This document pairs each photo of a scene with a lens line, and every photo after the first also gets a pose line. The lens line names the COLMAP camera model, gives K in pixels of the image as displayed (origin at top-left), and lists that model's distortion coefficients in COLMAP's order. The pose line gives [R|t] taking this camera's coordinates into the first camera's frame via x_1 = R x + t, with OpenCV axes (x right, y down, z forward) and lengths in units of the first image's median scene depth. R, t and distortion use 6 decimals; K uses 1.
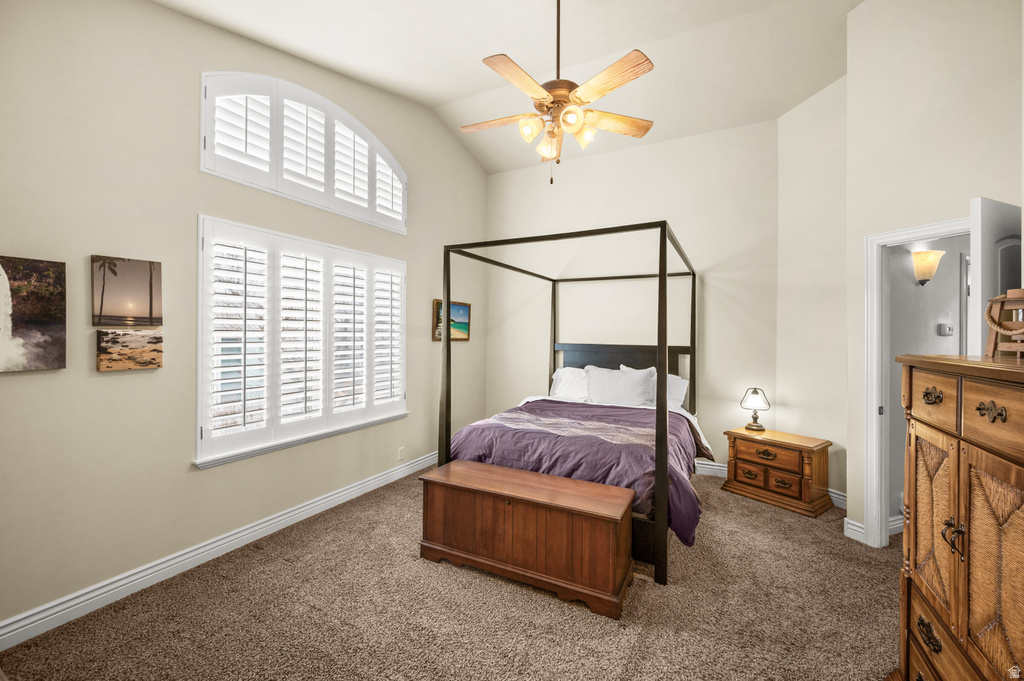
lens RADIAL K [[410.8, 0, 513.1], [0, 410.8, 335.2], [0, 0, 1]] dist [0.000917, 0.000033]
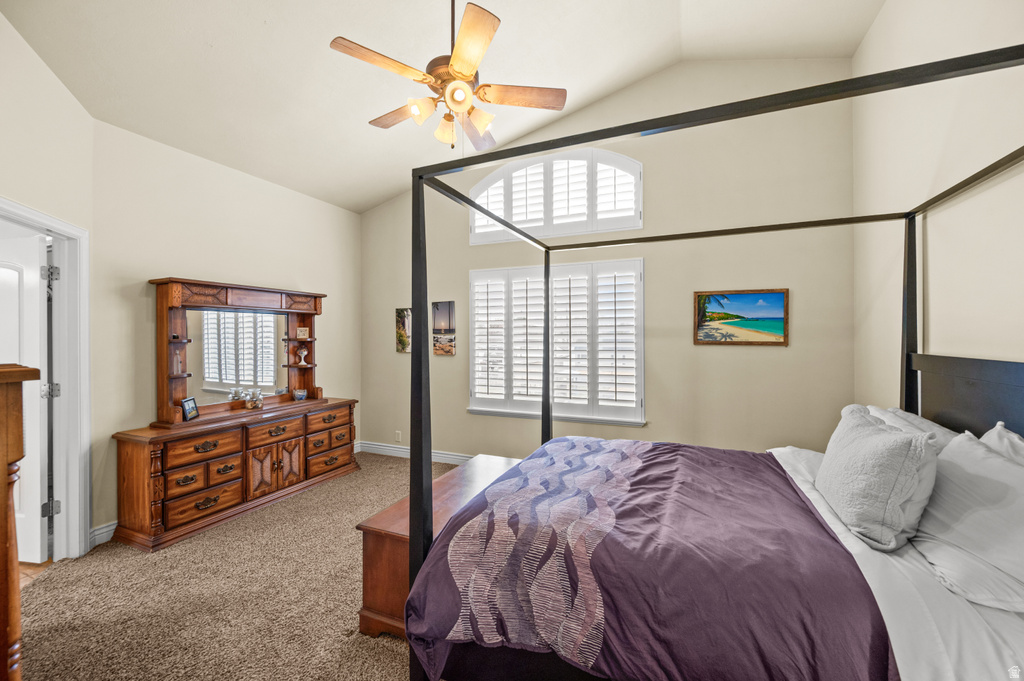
lens RADIAL K [[410.8, 0, 512.7], [0, 410.8, 341.5], [0, 0, 1]] dist [0.000917, 0.000033]
pose [[0.069696, 0.001316, -0.997567, 1.004643], [-0.000811, 0.999999, 0.001263, 0.012089], [0.997568, 0.000721, 0.069697, 1.031622]]
